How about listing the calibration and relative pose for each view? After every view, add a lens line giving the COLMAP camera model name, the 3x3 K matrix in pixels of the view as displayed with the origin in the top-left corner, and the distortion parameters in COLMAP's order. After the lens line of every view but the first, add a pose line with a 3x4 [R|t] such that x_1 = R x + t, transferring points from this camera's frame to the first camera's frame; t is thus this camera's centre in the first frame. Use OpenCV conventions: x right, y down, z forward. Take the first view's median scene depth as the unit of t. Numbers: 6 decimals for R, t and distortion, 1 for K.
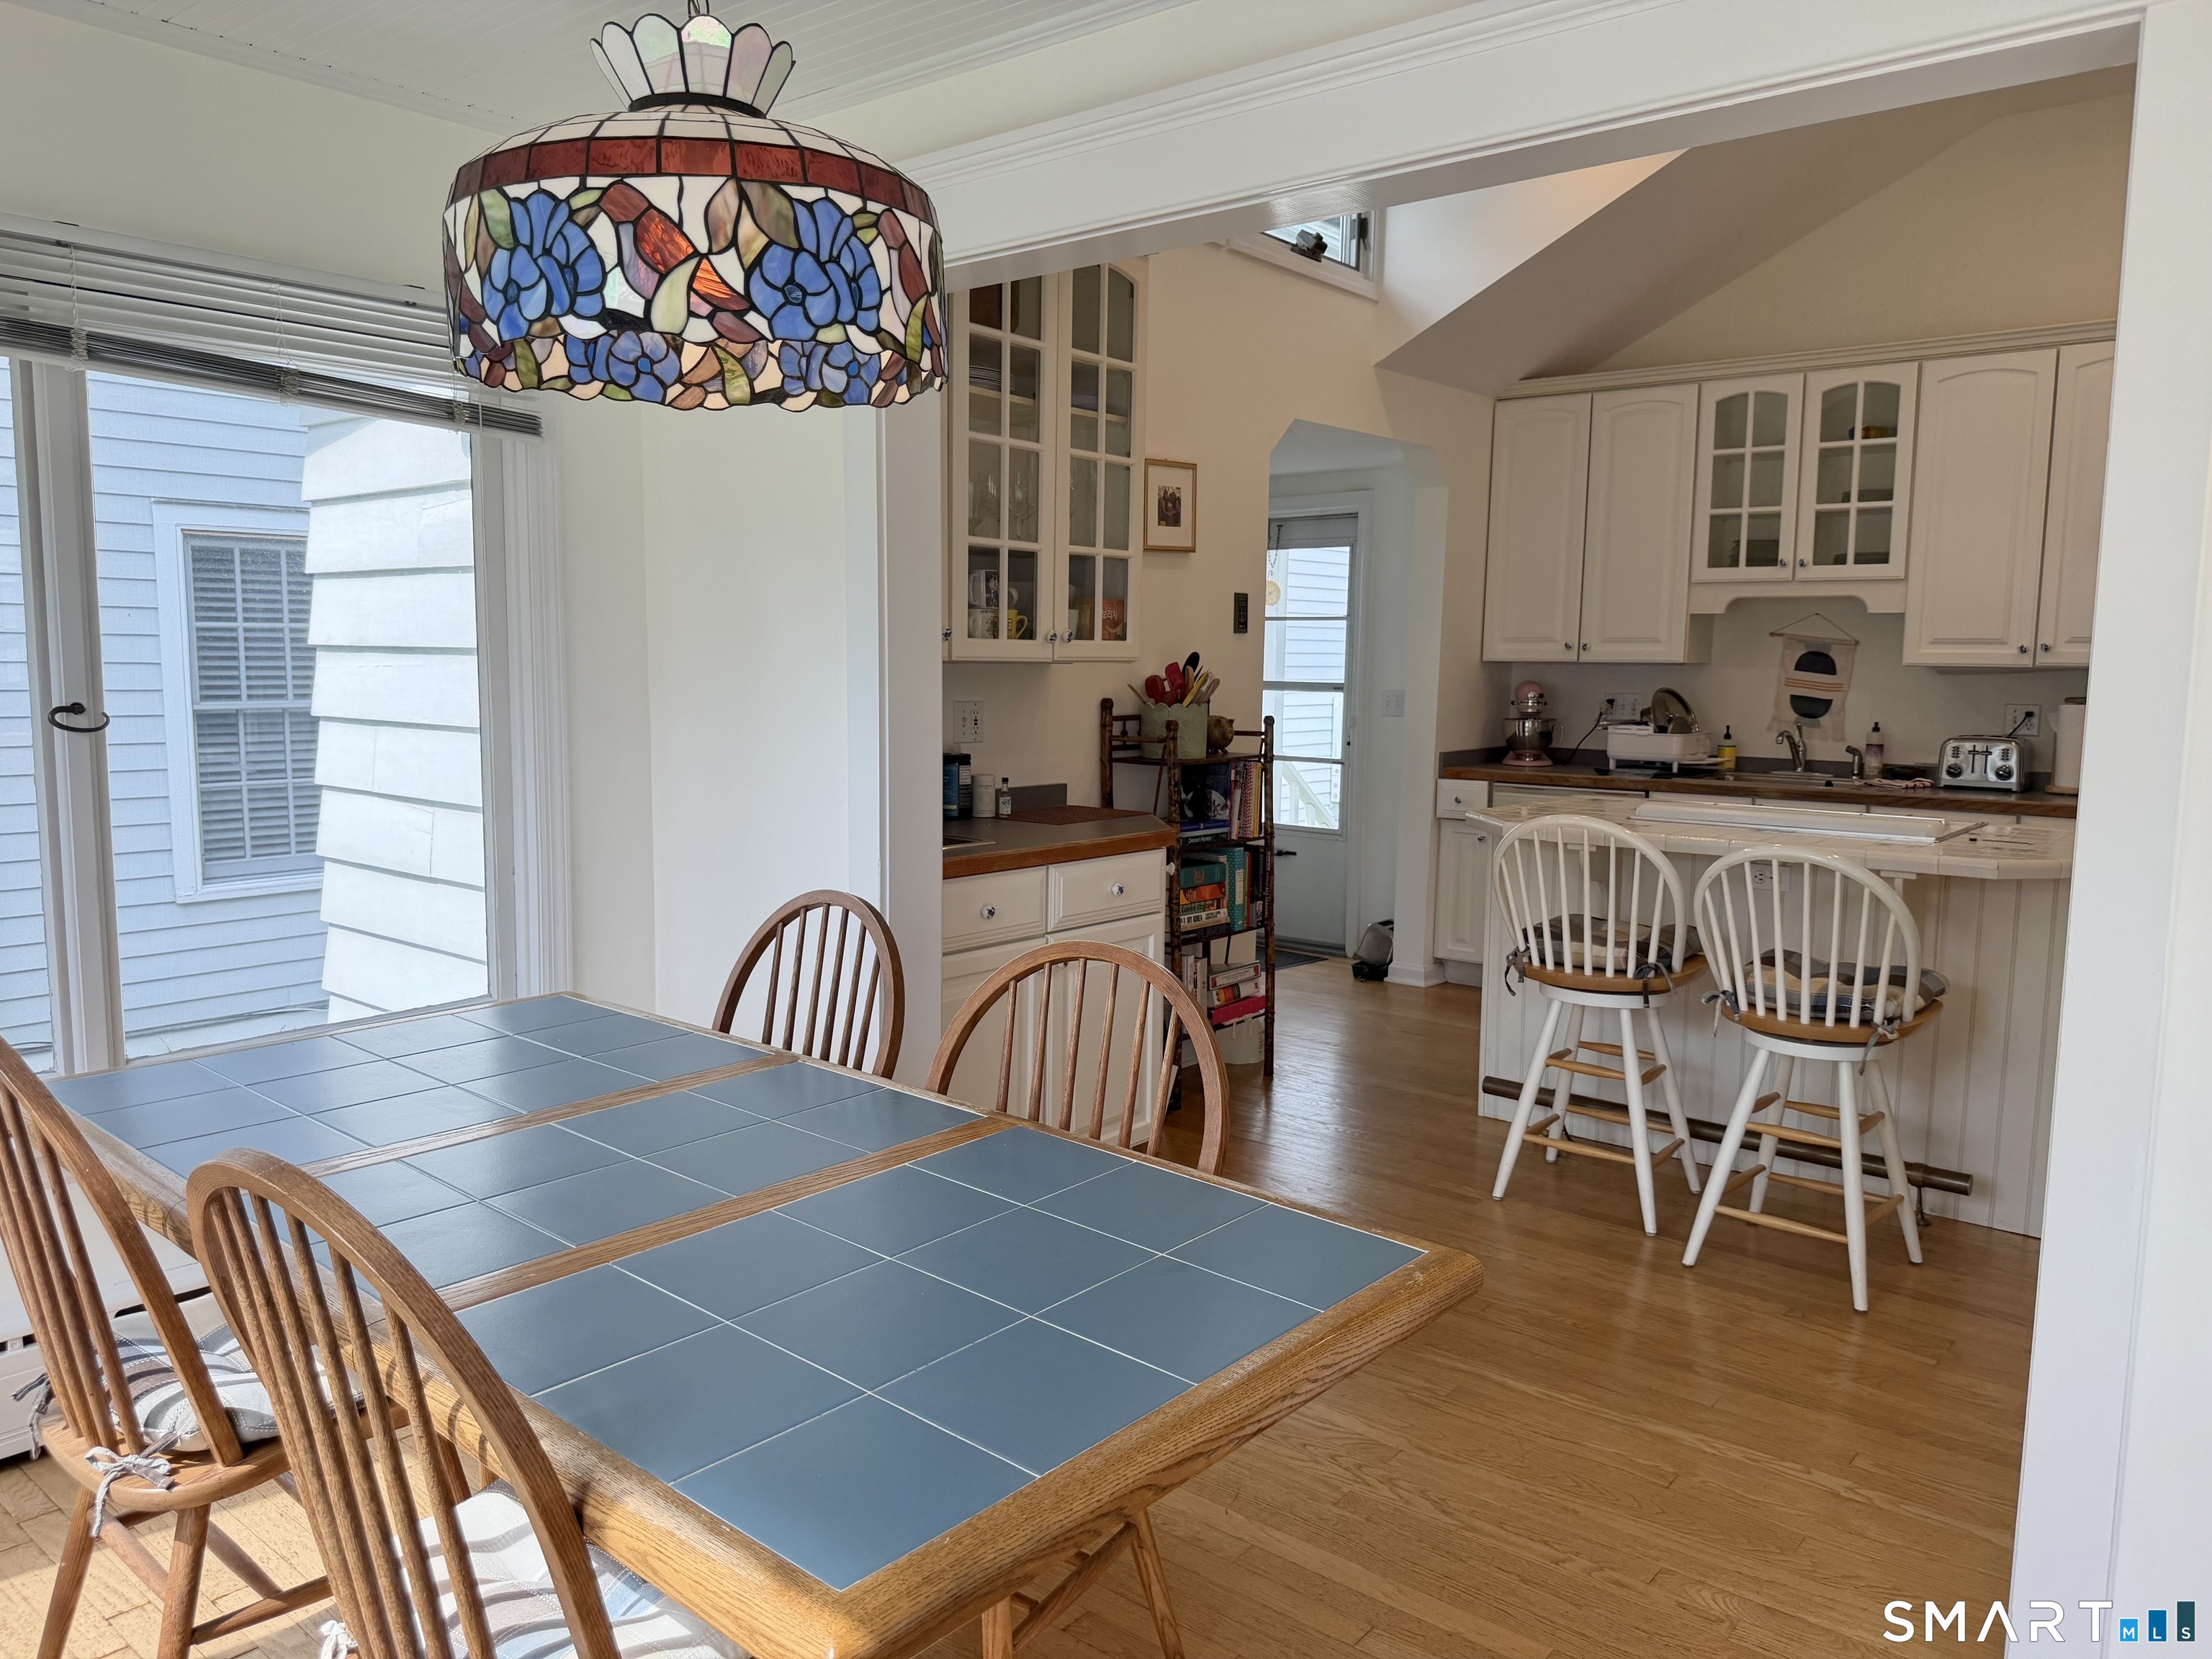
lens RADIAL K [[1589.7, 0, 1069.8], [0, 1589.7, 830.5], [0, 0, 1]] dist [0.079210, -0.105540]
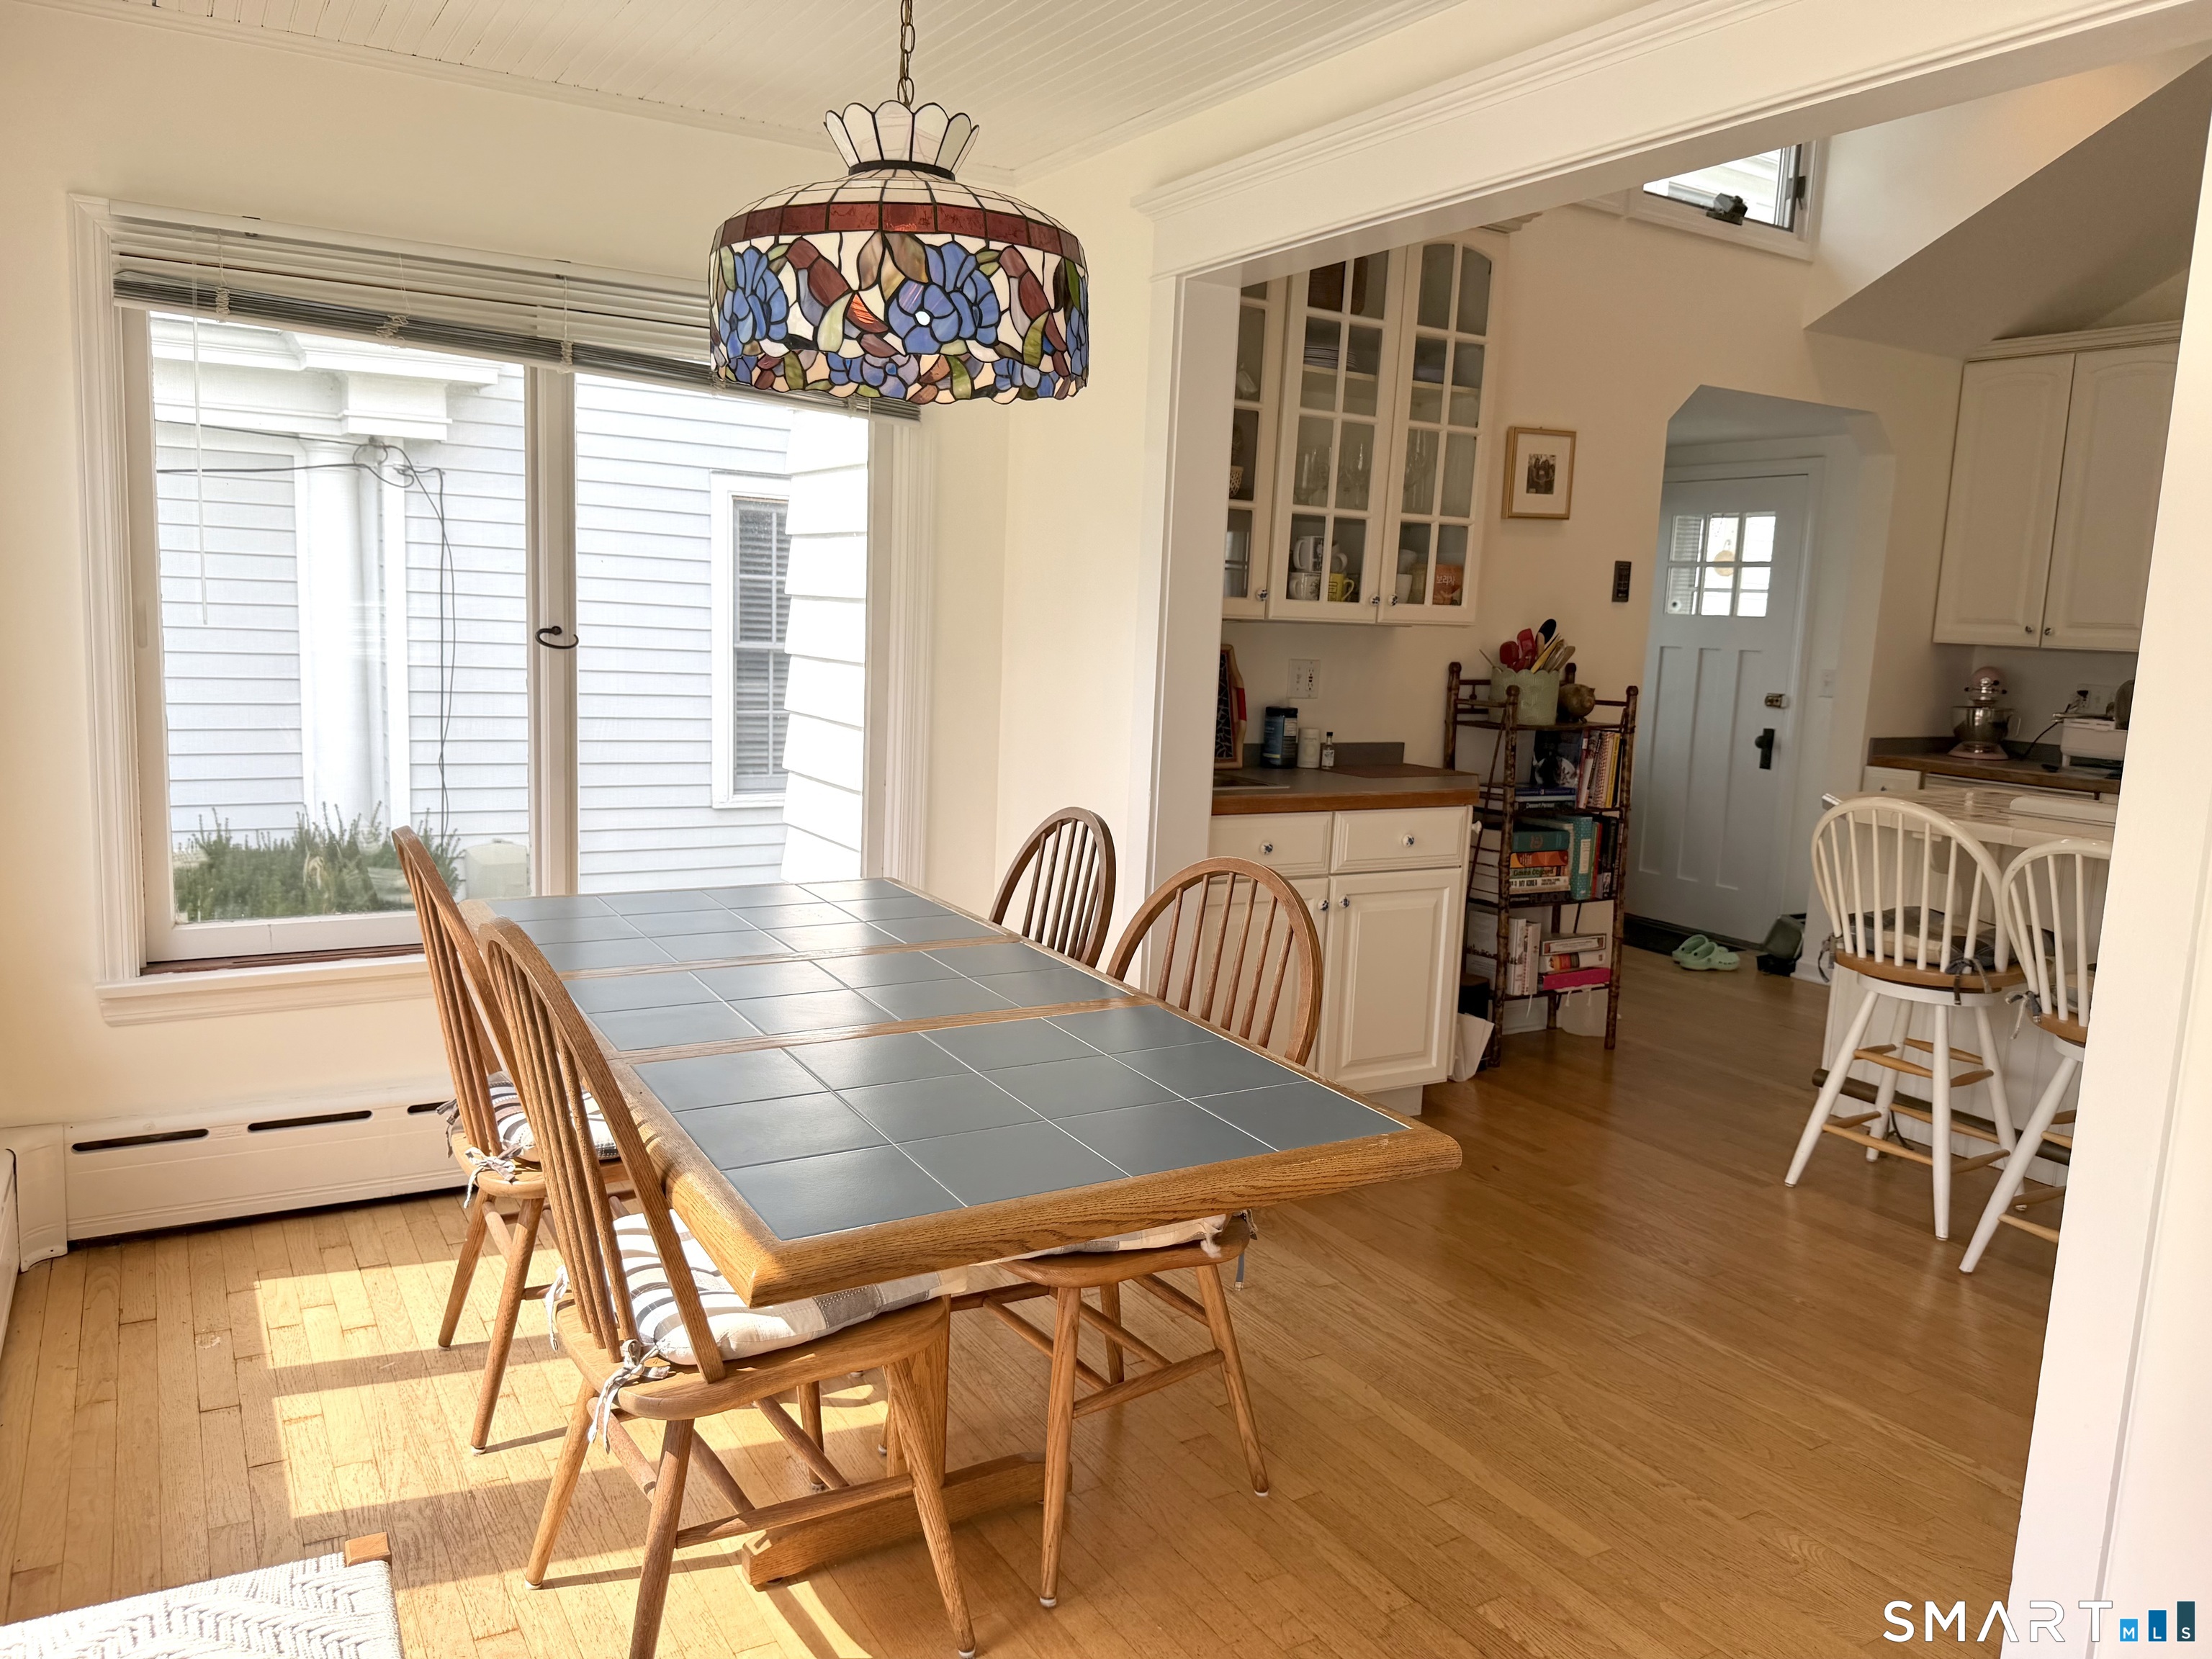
lens RADIAL K [[1569.9, 0, 1066.0], [0, 1569.9, 825.9], [0, 0, 1]] dist [0.122183, -0.164497]
pose [[0.943608, 0.074972, -0.322464, 0.215036], [-0.069202, 0.997171, 0.029338, 0.017358], [0.323752, -0.005368, 0.946127, -0.103492]]
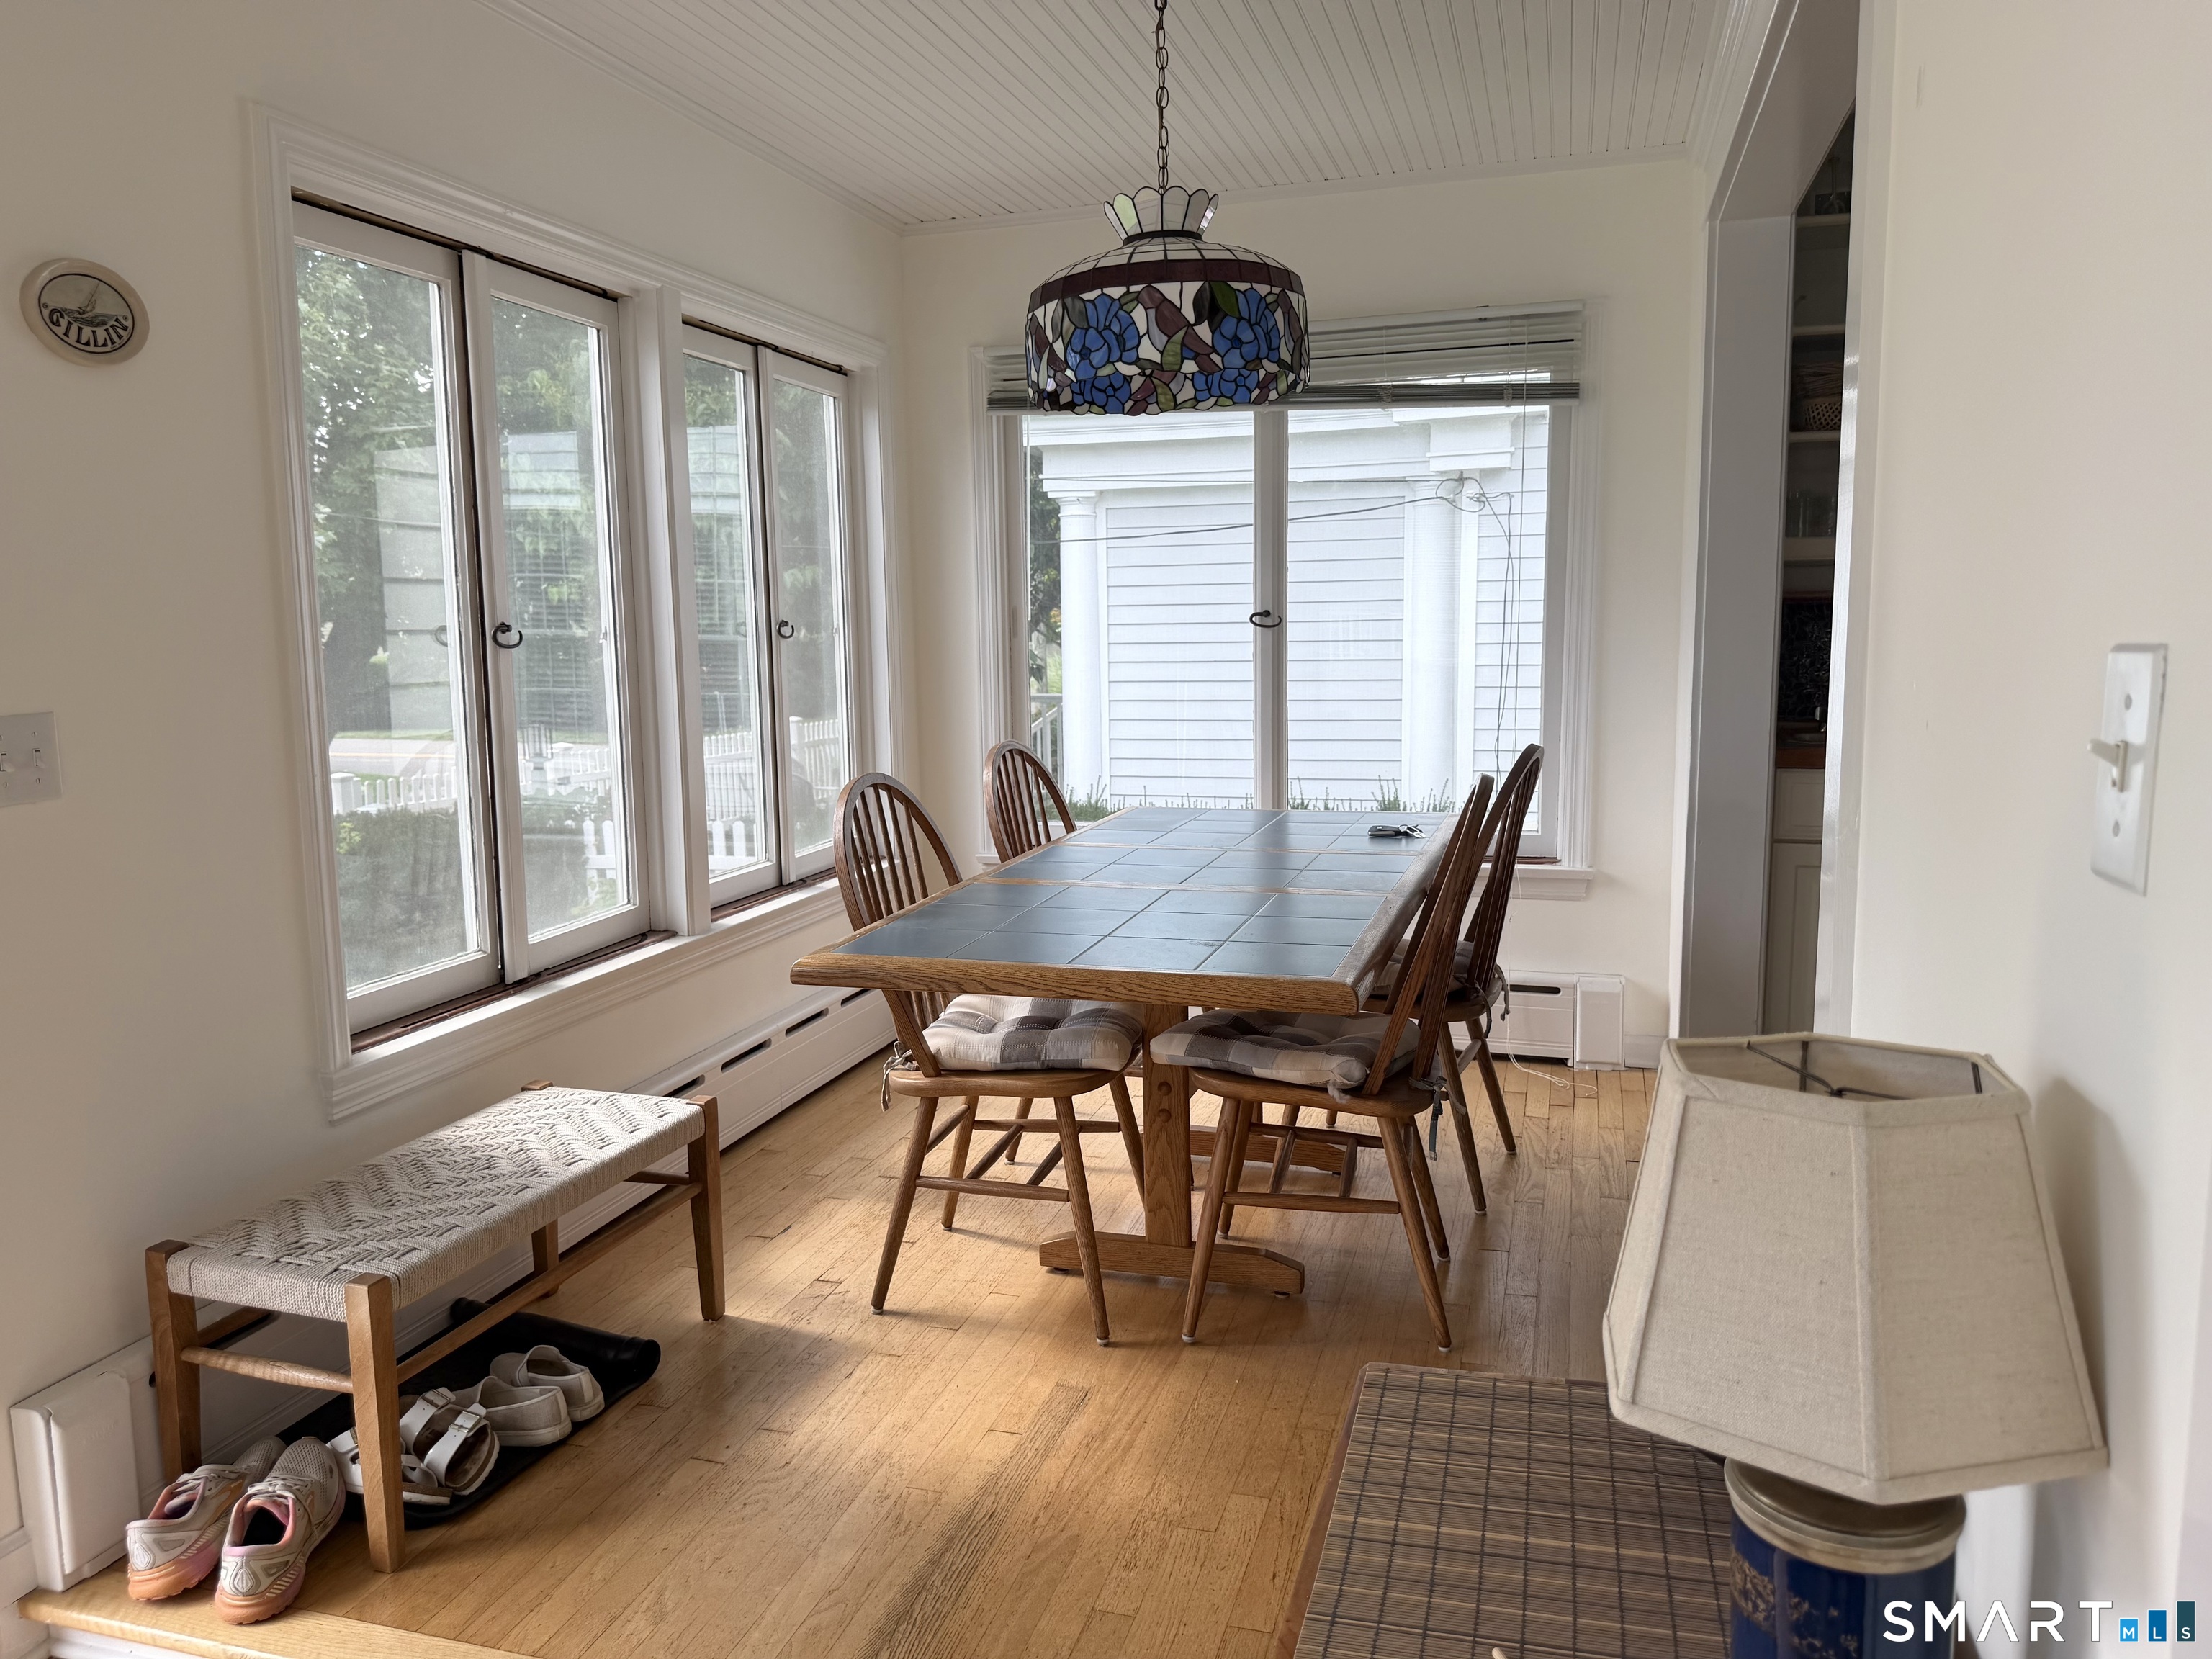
lens RADIAL K [[1569.9, 0, 1066.0], [0, 1569.9, 825.9], [0, 0, 1]] dist [0.122183, -0.164497]
pose [[0.380613, 0.107256, -0.918493, 0.850082], [-0.083986, 0.993155, 0.081172, 0.029126], [0.920912, 0.046245, 0.387016, 0.174675]]
